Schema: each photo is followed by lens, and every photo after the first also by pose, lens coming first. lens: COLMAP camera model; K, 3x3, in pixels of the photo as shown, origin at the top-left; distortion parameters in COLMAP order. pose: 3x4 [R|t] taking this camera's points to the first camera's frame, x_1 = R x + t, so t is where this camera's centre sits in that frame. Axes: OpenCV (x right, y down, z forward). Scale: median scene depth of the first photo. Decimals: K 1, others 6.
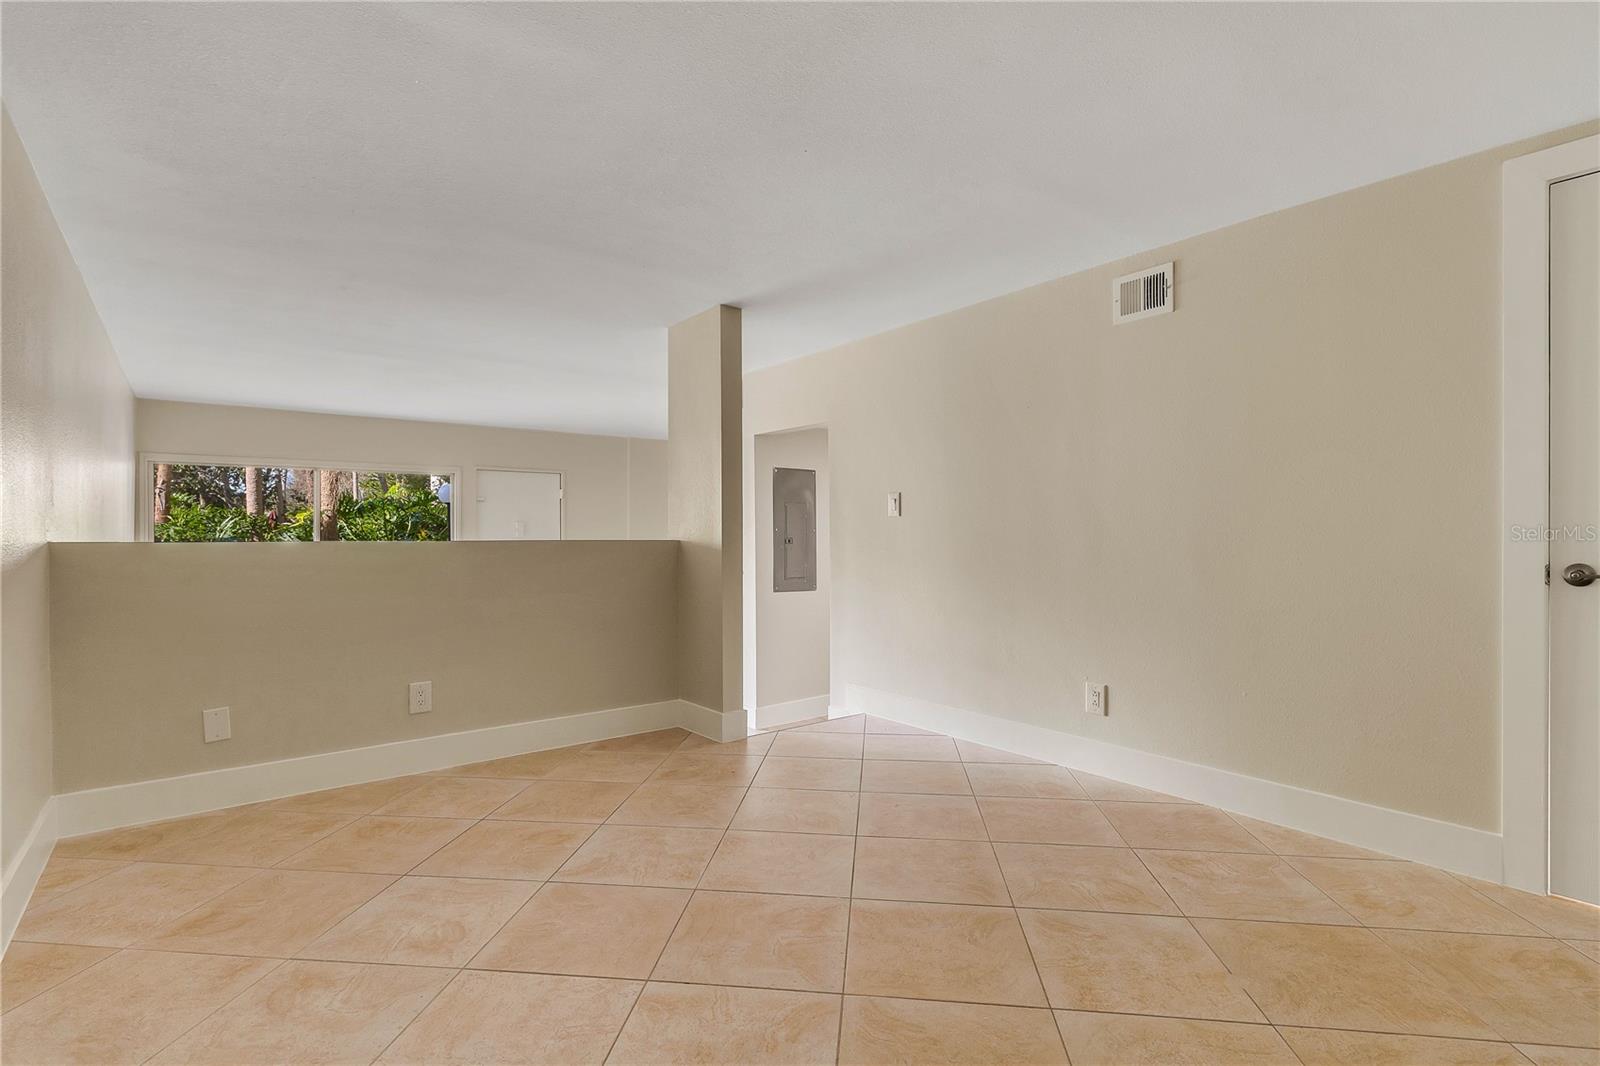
lens RADIAL K [[770.3, 0, 800.2], [0, 770.3, 536.3], [0, 0, 1]] dist [0.005362, 0.000957]
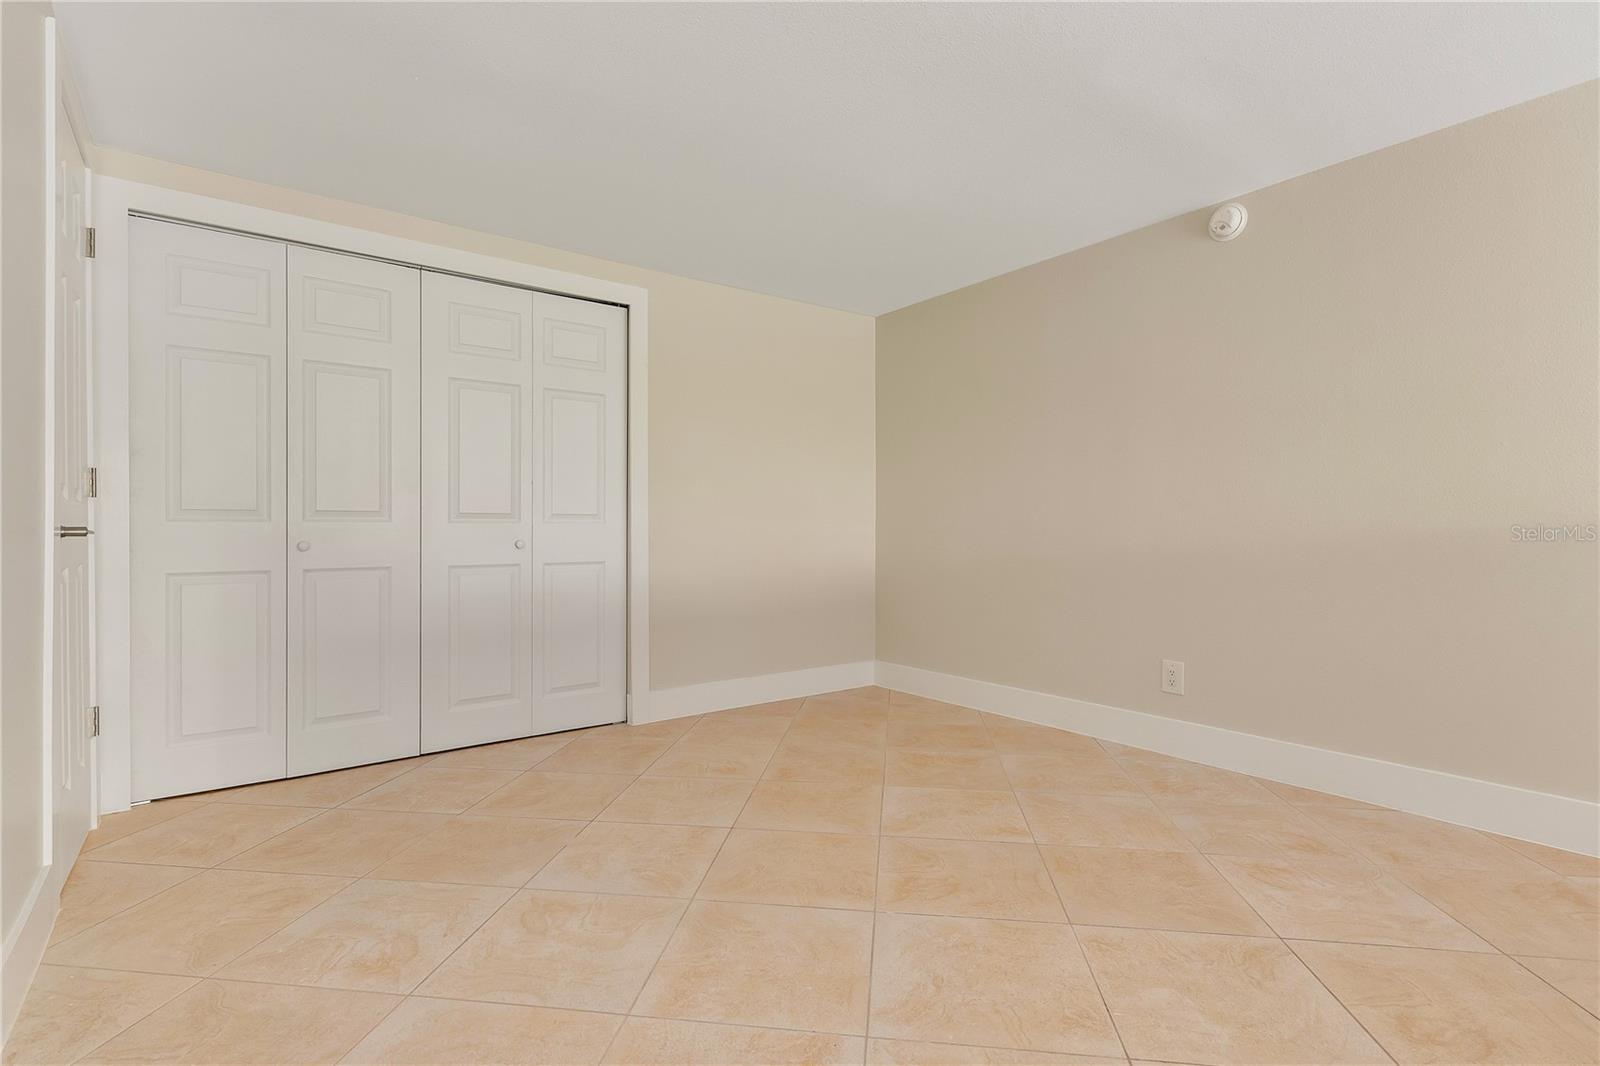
lens RADIAL K [[770.3, 0, 799.0], [0, 770.3, 531.0], [0, 0, 1]] dist [0.005362, 0.000957]
pose [[-0.999735, 0.000747, 0.023001, 0.136846], [0.000786, 0.999998, 0.001712, 0.053305], [-0.022999, 0.001729, -0.999734, 1.947169]]
